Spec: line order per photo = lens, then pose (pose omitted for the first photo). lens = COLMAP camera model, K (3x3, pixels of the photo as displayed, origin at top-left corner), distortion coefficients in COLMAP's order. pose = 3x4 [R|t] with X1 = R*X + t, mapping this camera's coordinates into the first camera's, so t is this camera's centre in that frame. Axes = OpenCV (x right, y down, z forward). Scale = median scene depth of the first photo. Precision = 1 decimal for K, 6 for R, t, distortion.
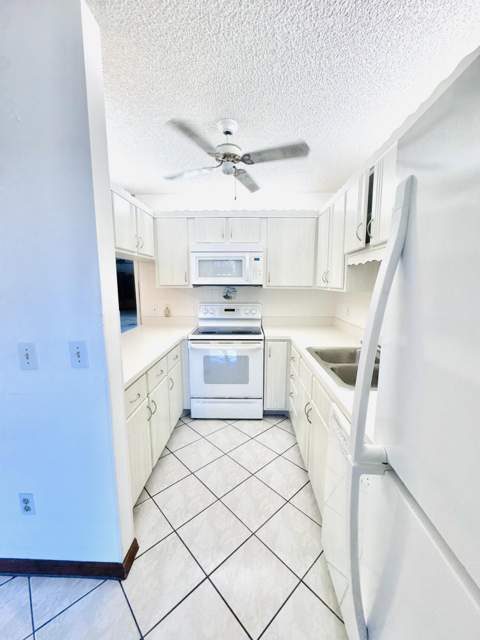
lens RADIAL K [[258.5, 0, 241.2], [0, 258.5, 319.2], [0, 0, 1]] dist [-0.002271, -0.000492]
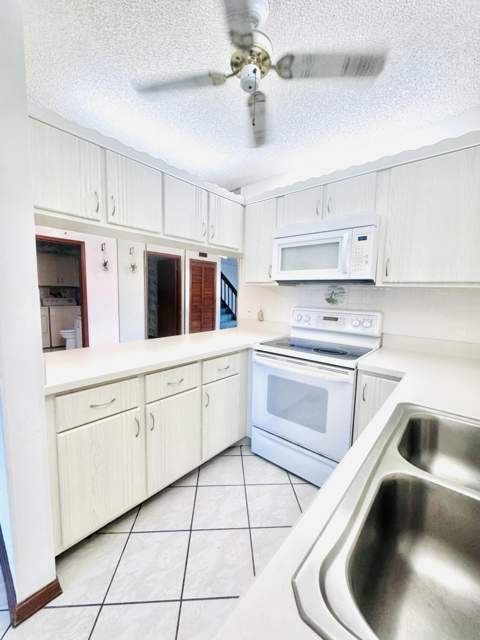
lens RADIAL K [[258.5, 0, 239.3], [0, 258.5, 319.9], [0, 0, 1]] dist [-0.002271, -0.000492]
pose [[0.778379, 0.084491, -0.622083, 0.227620], [-0.113088, 0.993563, -0.006555, 0.000227], [0.617525, 0.075453, 0.782924, 0.339445]]
